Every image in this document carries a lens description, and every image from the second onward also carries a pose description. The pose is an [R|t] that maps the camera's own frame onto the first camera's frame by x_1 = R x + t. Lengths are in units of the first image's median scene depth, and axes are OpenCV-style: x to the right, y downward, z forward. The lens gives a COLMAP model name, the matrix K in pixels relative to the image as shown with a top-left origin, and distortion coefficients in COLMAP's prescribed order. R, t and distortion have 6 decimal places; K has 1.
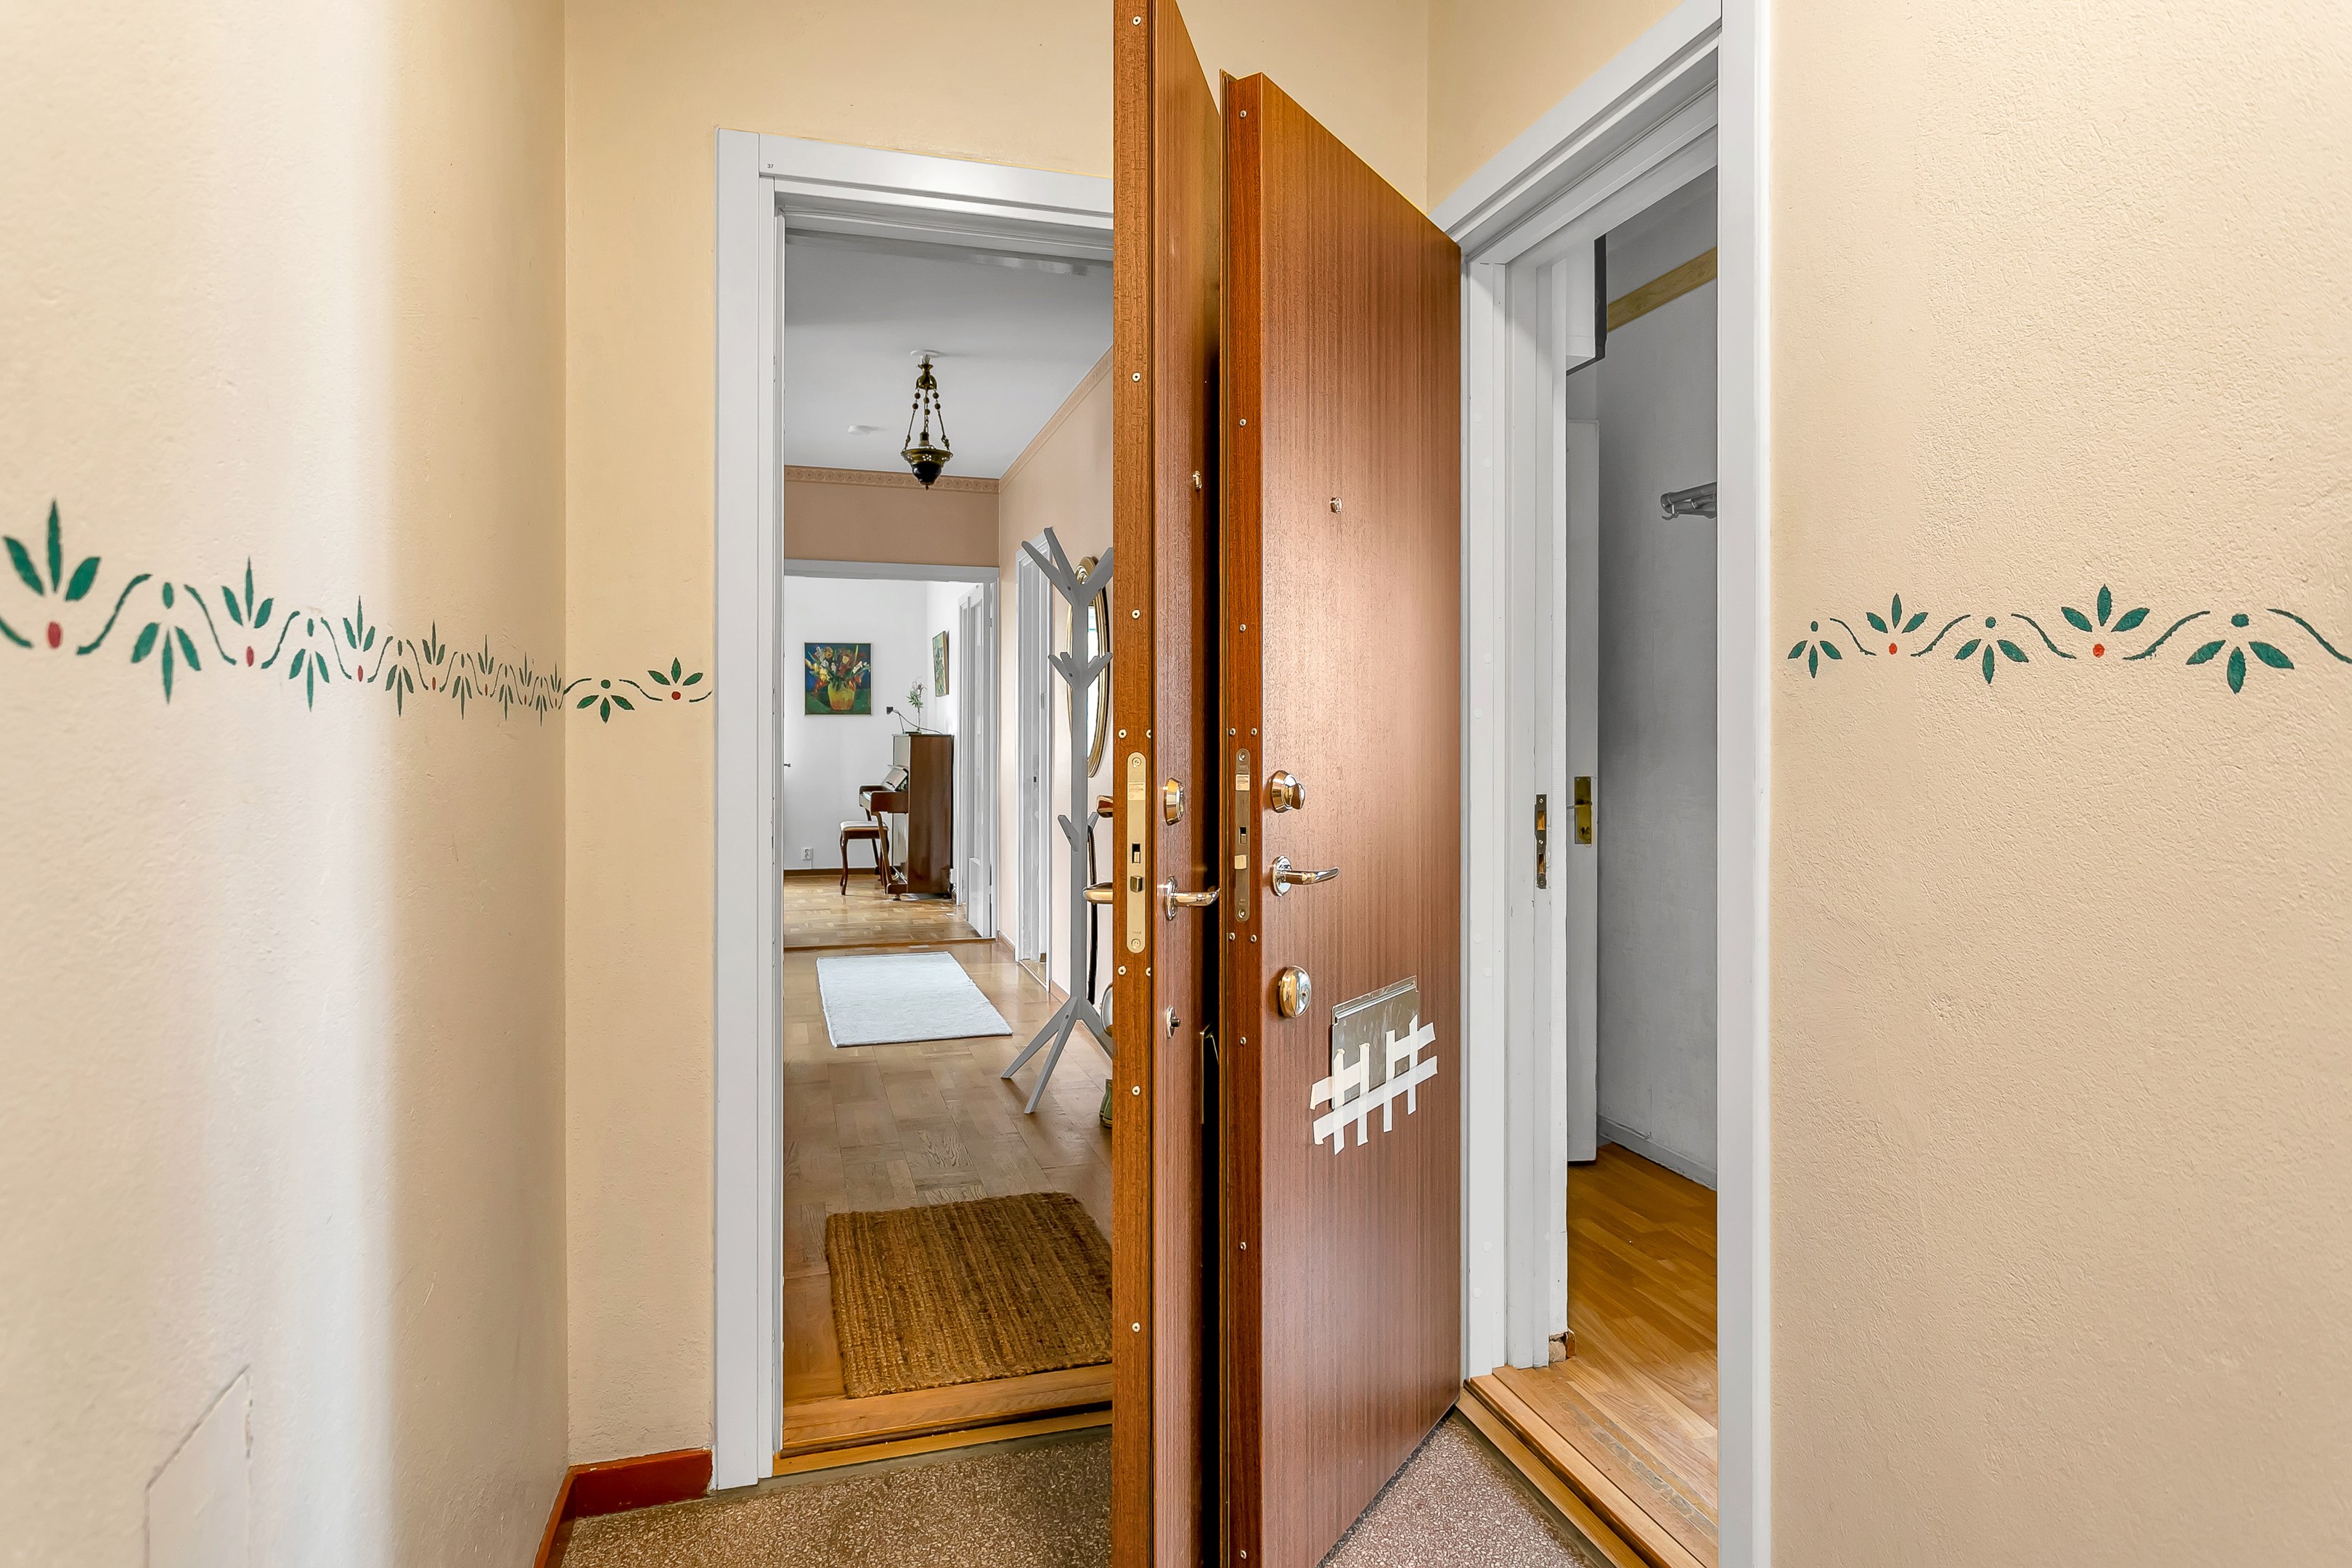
lens RADIAL K [[1320.5, 0, 1170.9], [0, 1320.5, 743.0], [0, 0, 1]] dist [0.003743, 0.001785]
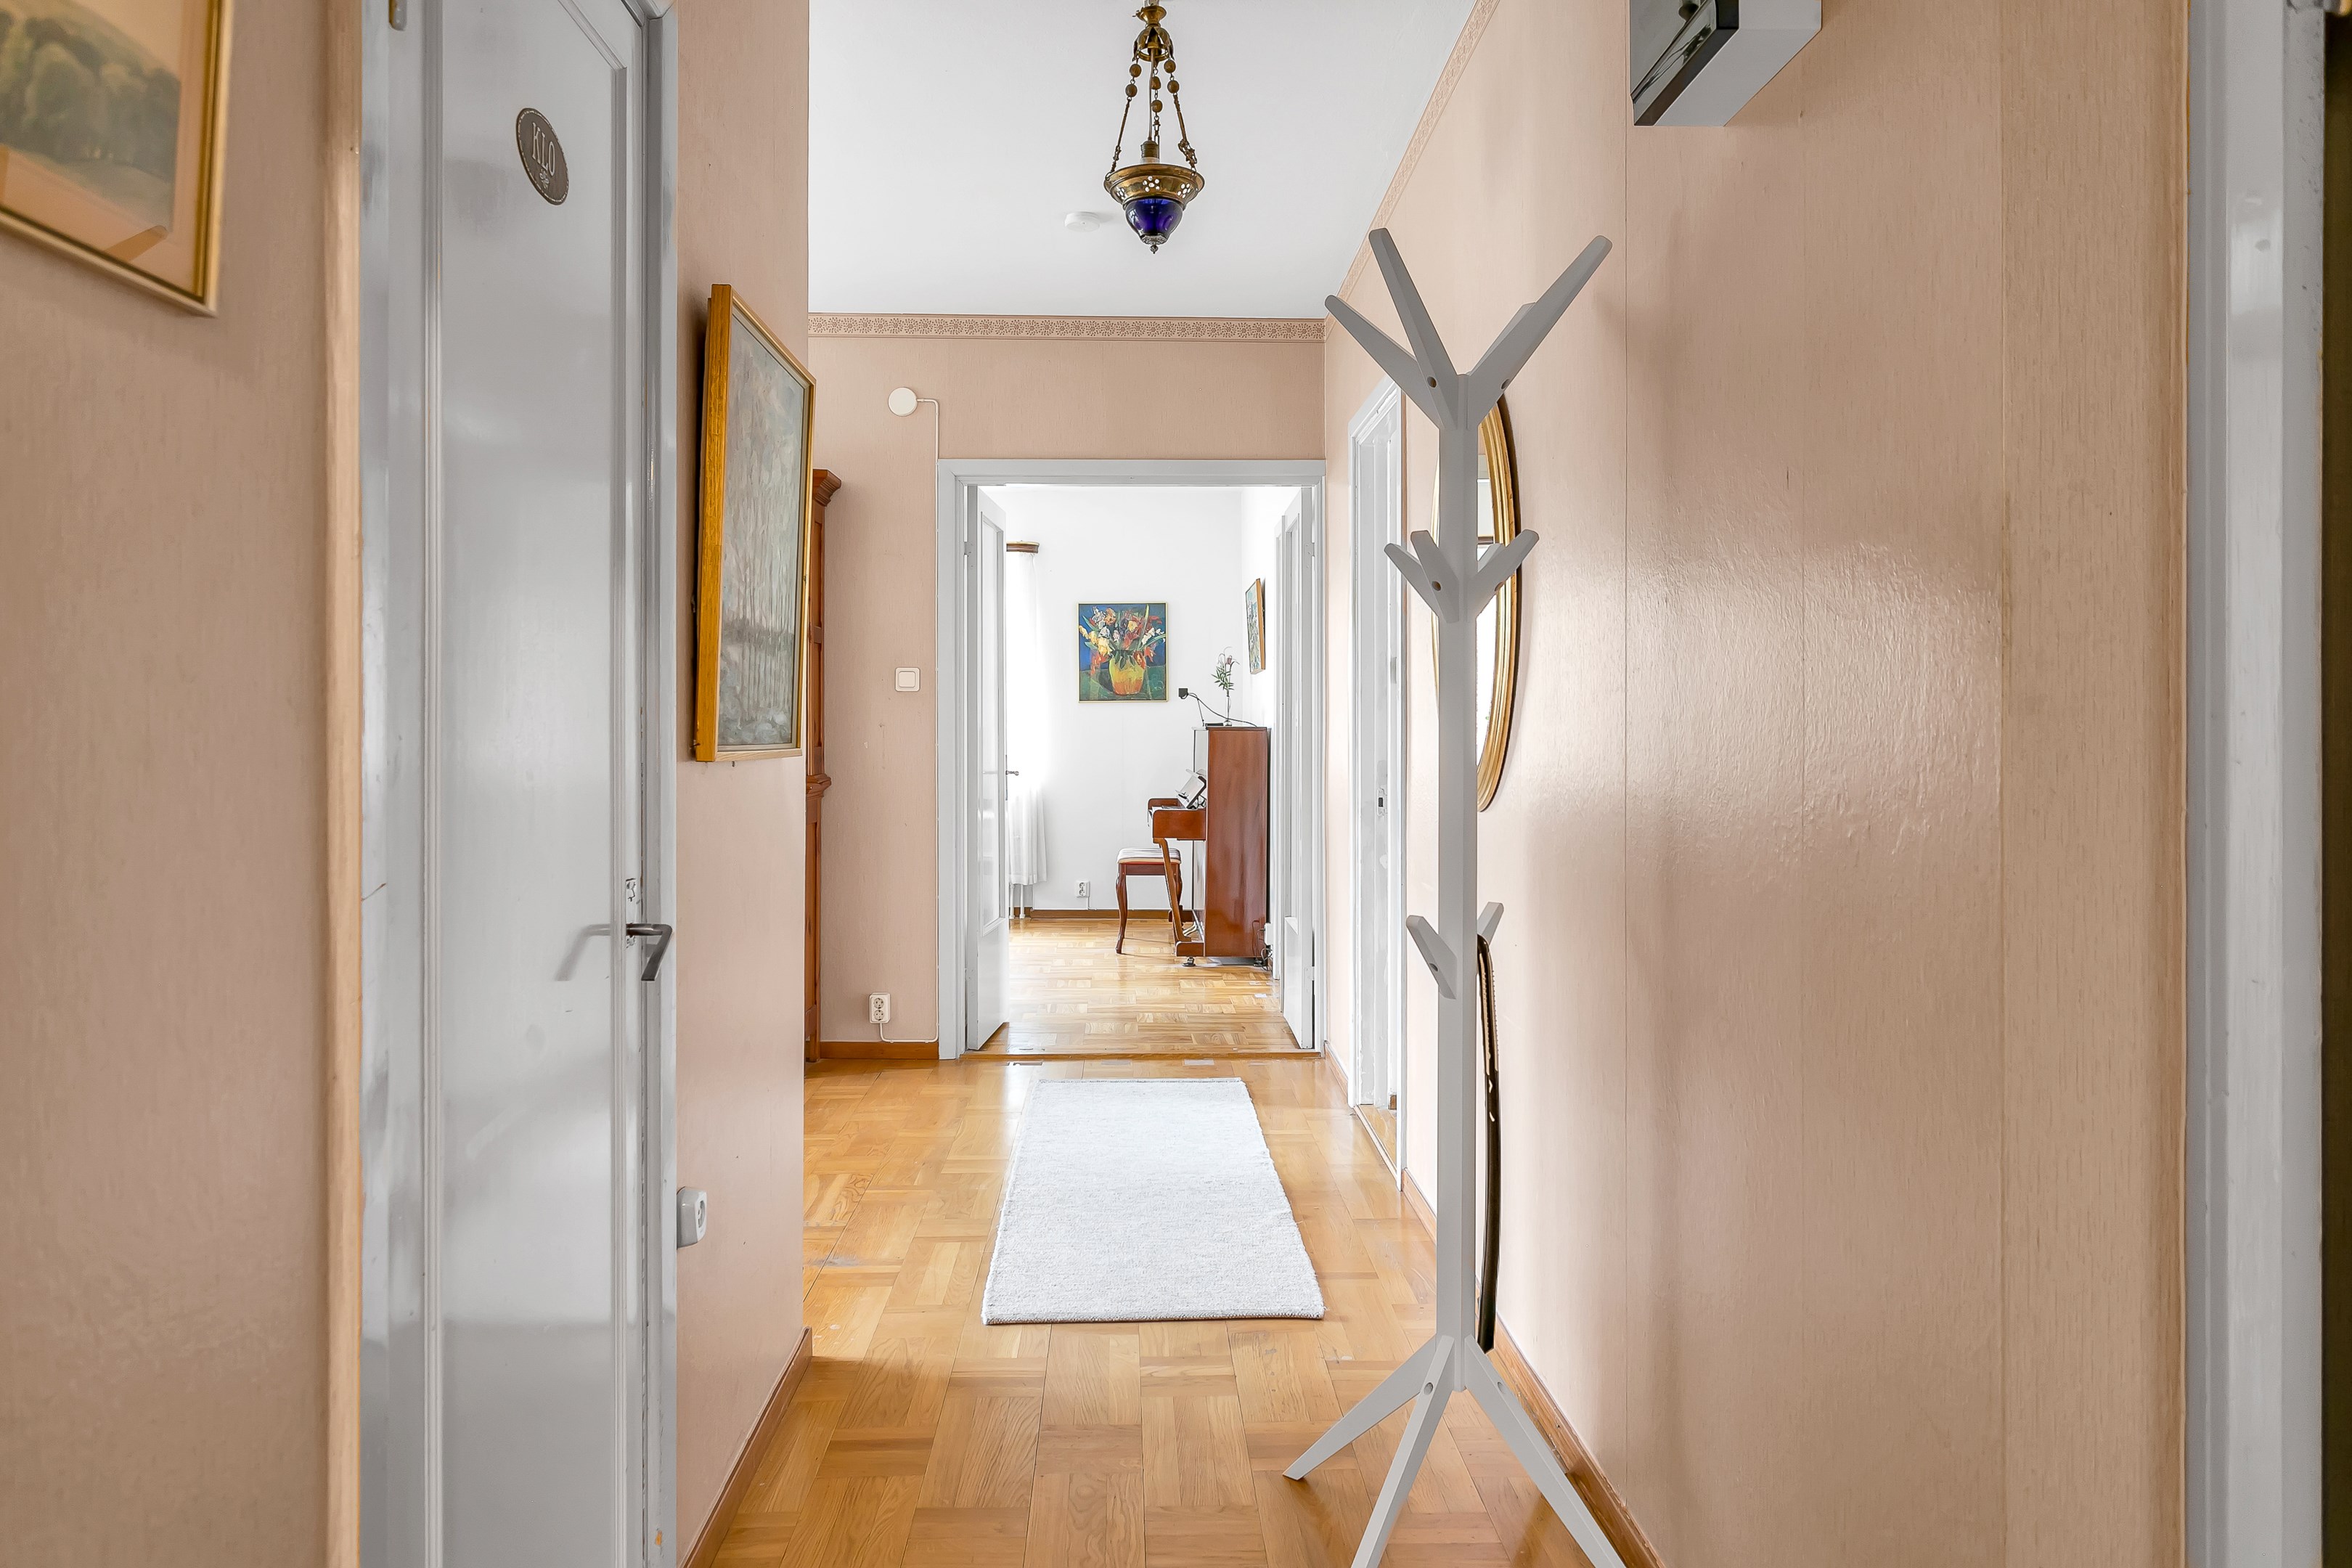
lens RADIAL K [[1489.0, 0, 1196.6], [0, 1489.0, 722.6], [0, 0, 1]] dist [-0.035474, -0.000449]
pose [[0.971325, -0.003848, -0.237725, -0.017087], [0.001495, 0.999948, -0.010077, -0.000917], [0.237751, 0.009433, 0.971280, 0.237614]]
